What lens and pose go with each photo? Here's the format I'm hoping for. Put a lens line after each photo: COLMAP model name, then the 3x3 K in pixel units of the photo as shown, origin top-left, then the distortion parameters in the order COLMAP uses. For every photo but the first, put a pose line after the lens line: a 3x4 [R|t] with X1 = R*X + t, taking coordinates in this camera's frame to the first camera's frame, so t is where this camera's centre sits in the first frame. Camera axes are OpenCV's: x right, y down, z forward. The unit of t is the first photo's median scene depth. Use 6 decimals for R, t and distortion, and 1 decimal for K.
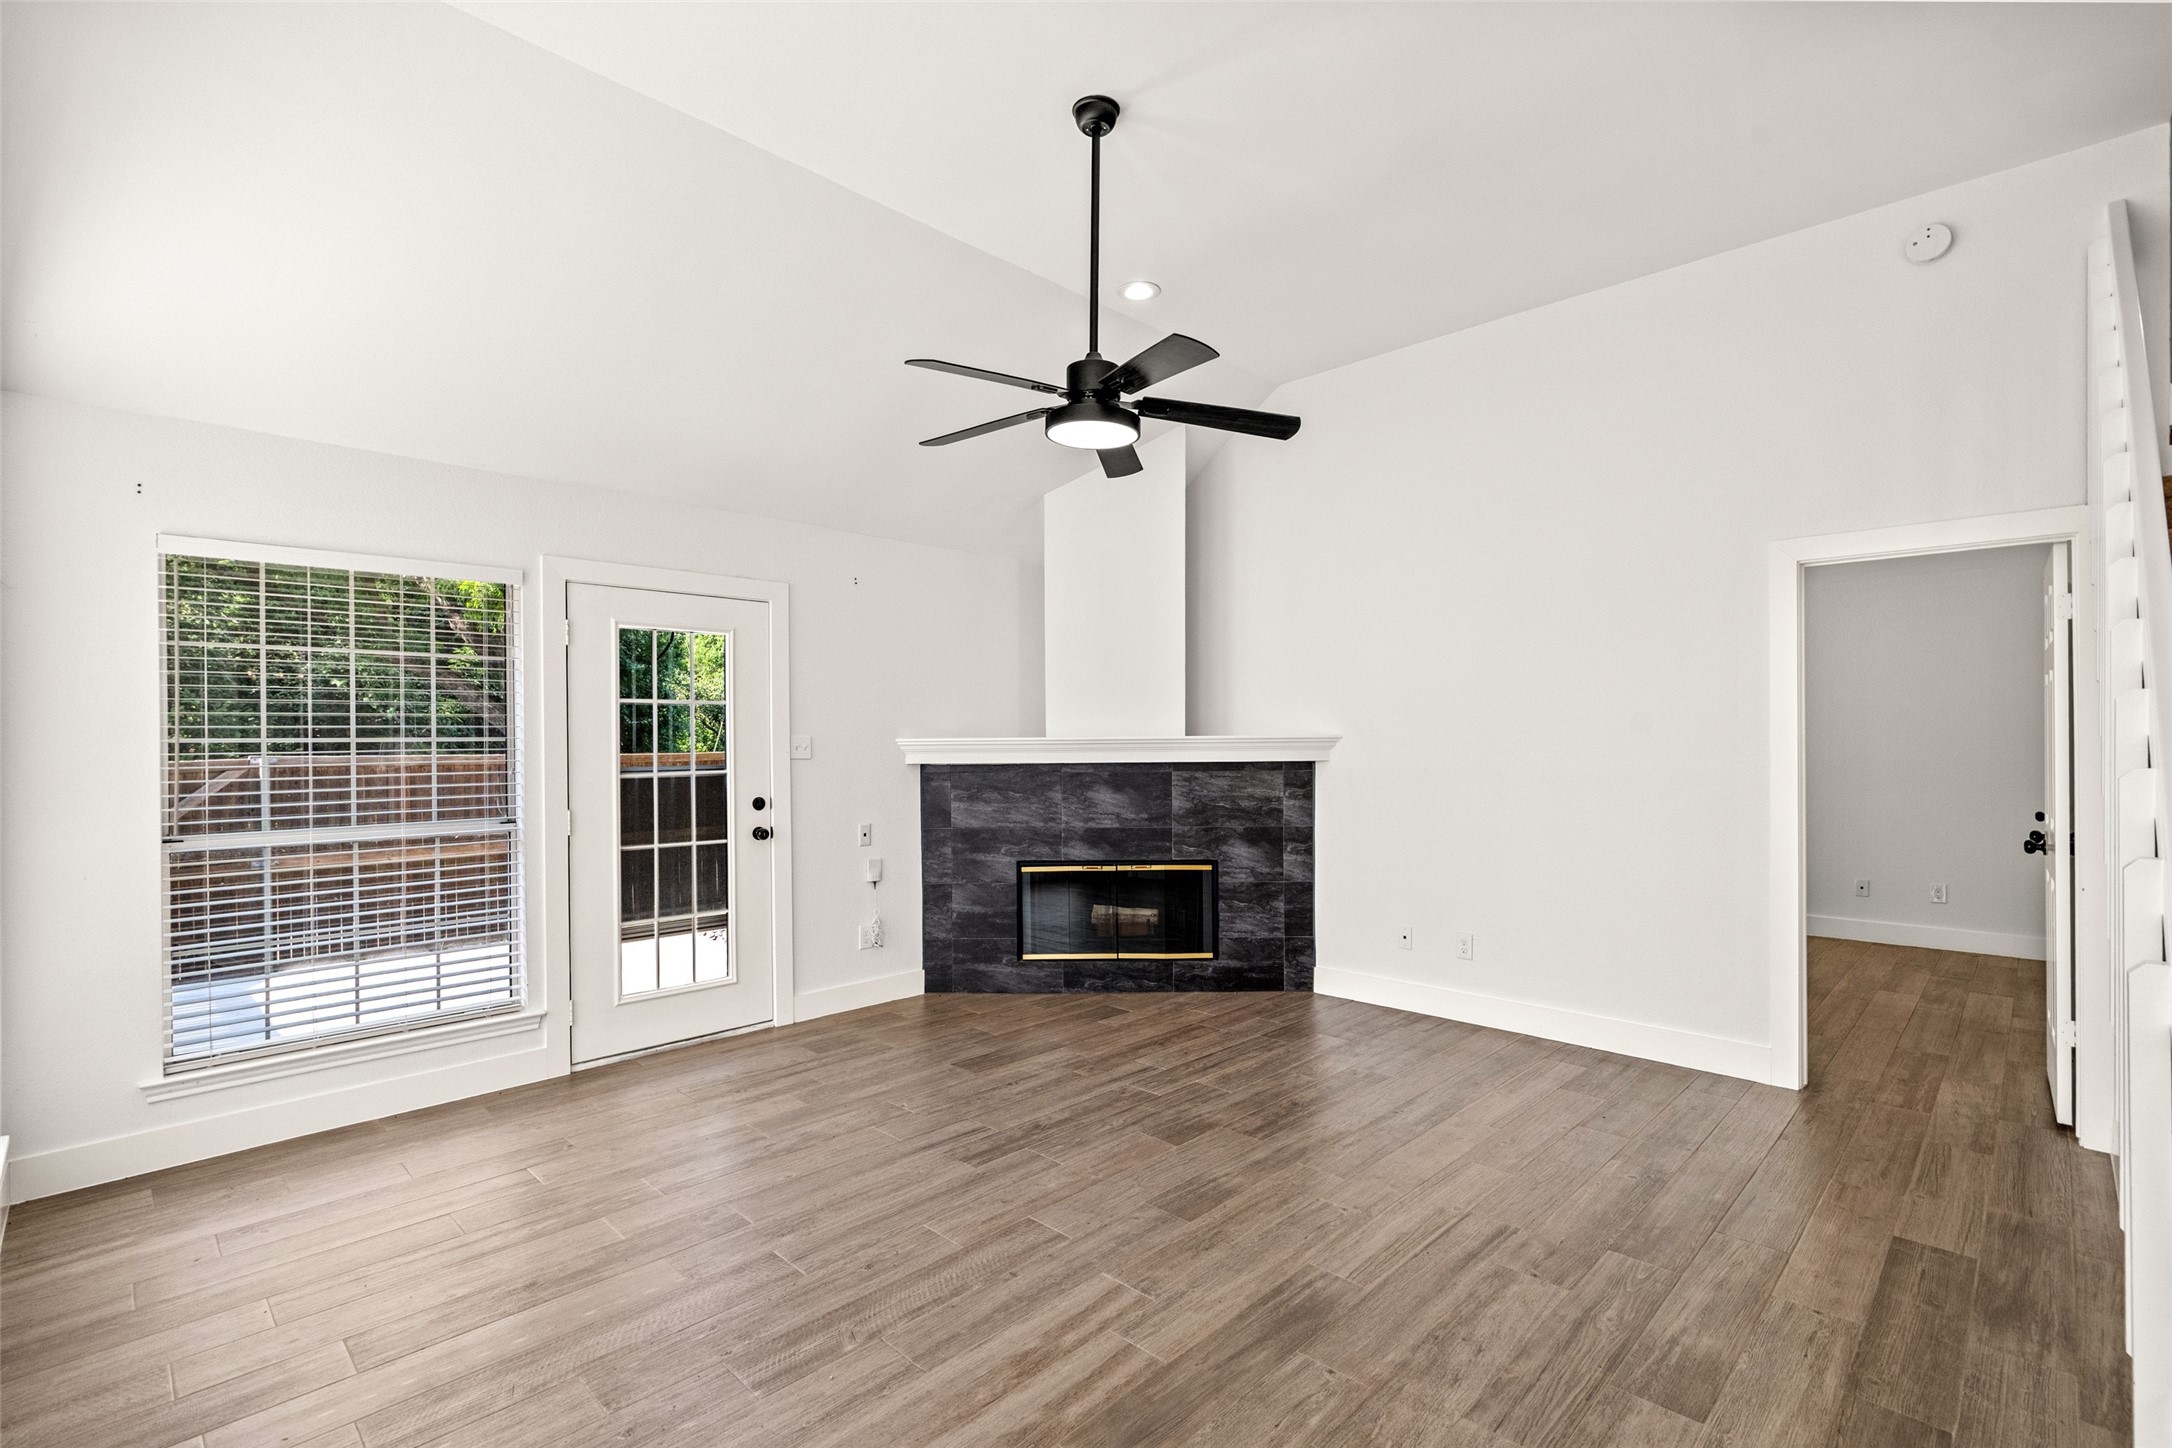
lens RADIAL K [[977.8, 0, 1088.4], [0, 977.8, 733.6], [0, 0, 1]] dist [-0.002803, 0.000673]
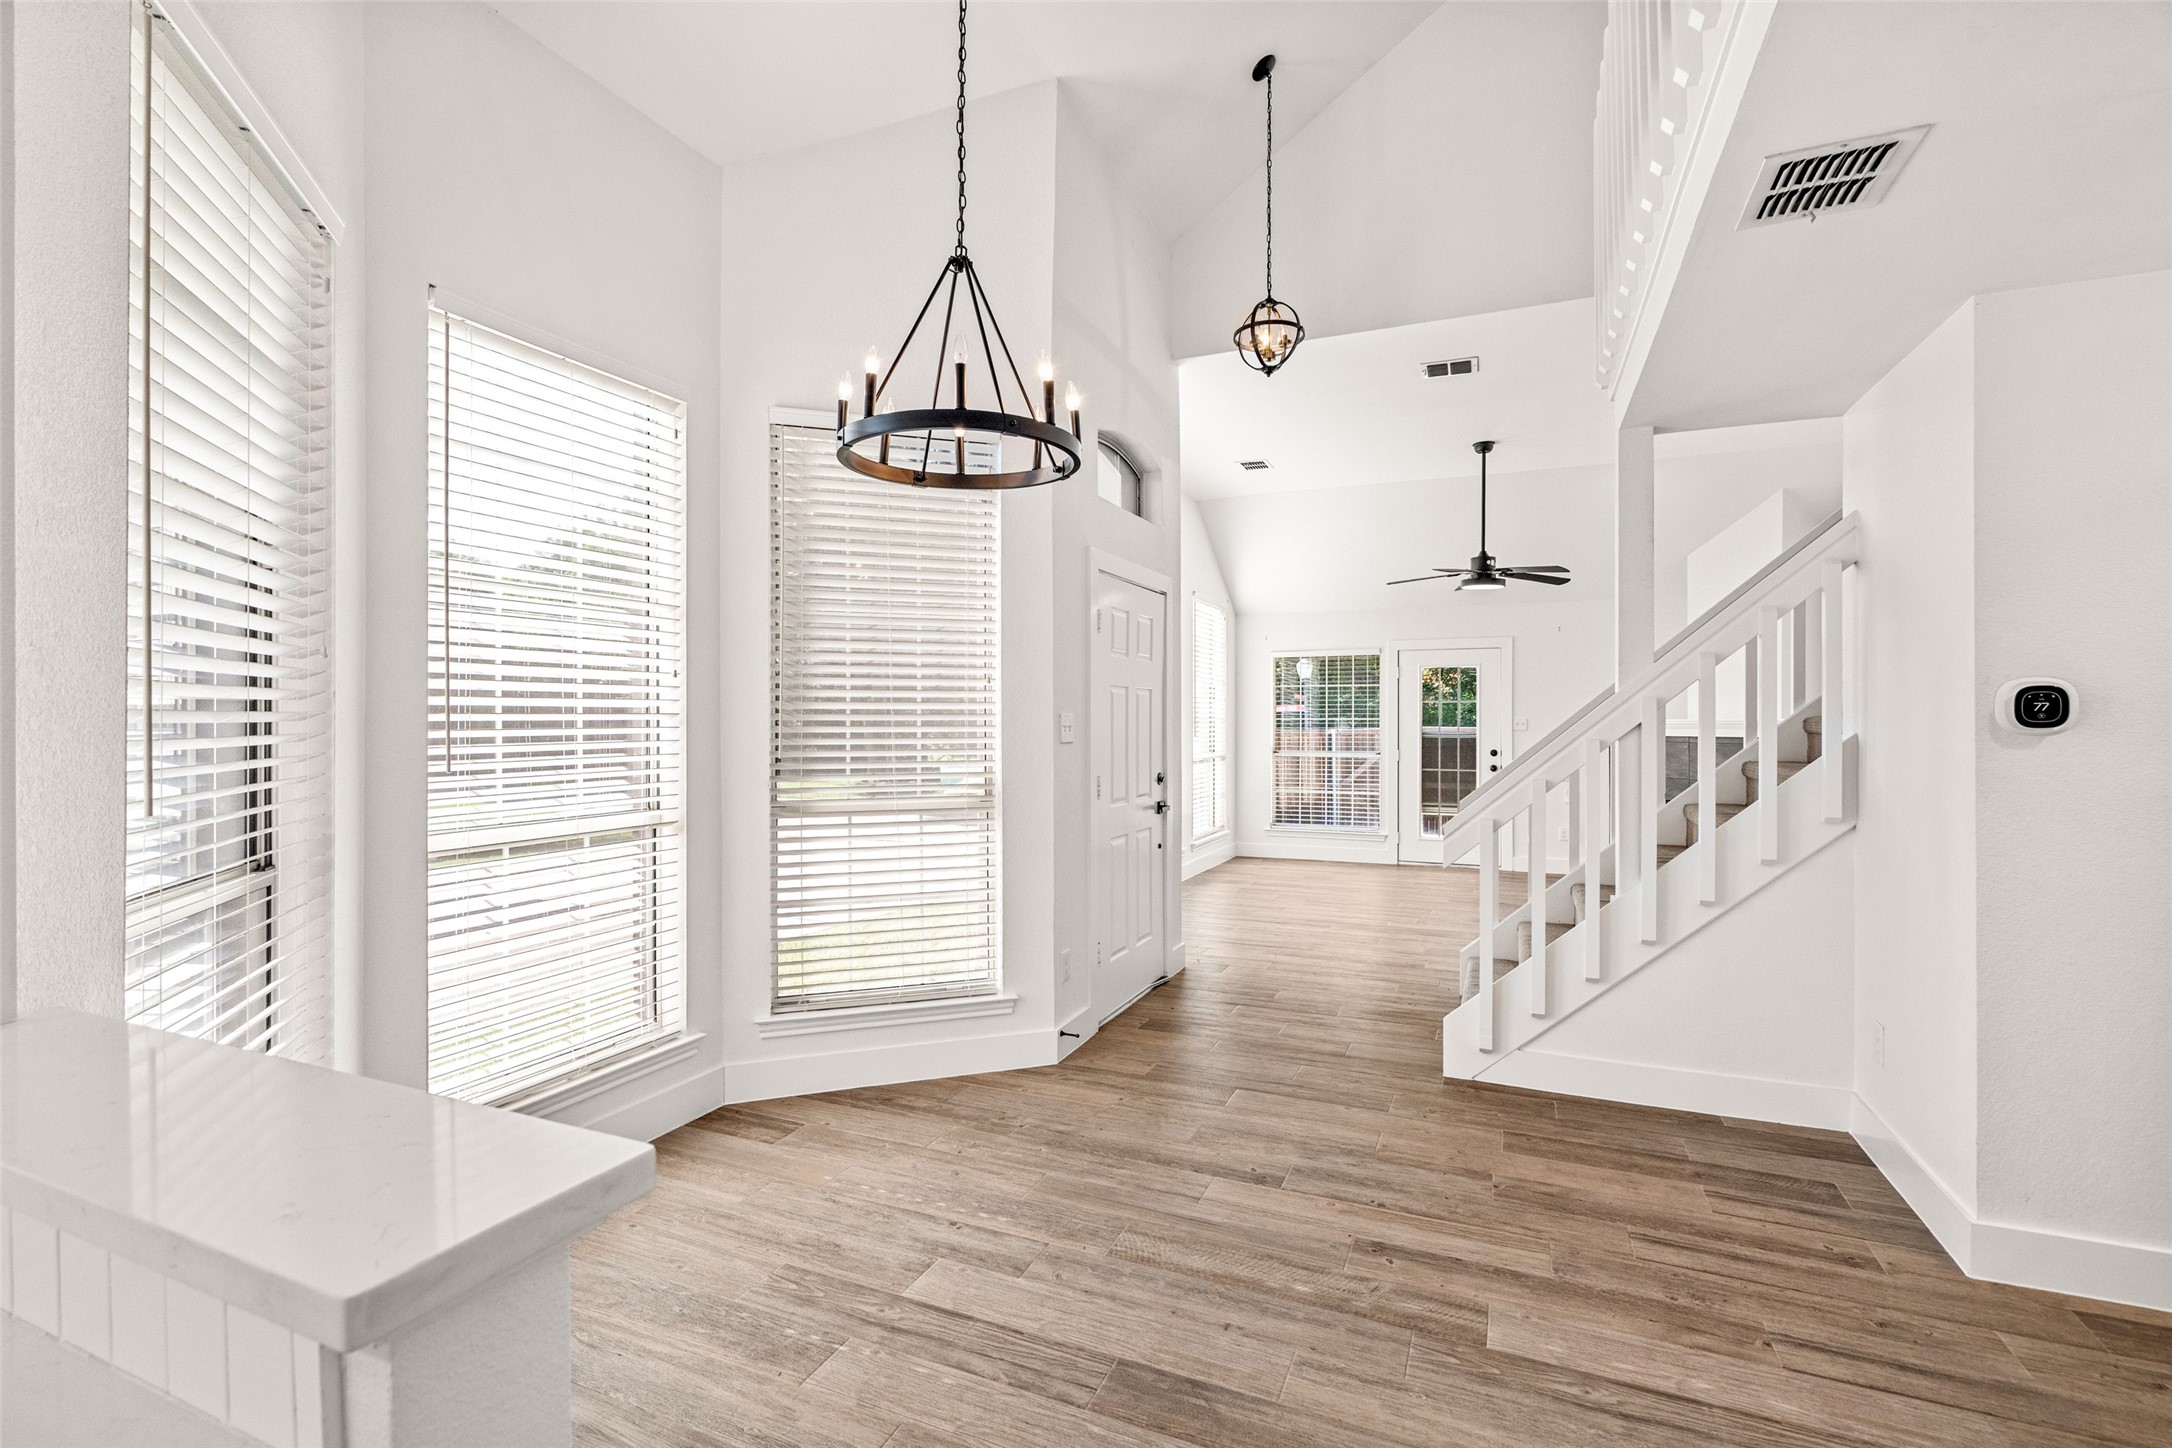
lens RADIAL K [[977.8, 0, 1084.4], [0, 977.8, 720.8], [0, 0, 1]] dist [-0.002803, 0.000673]
pose [[0.351697, 0.007635, -0.936083, 1.277349], [0.001571, 0.999961, 0.008746, -0.010689], [0.936112, -0.004547, 0.351671, -0.470710]]
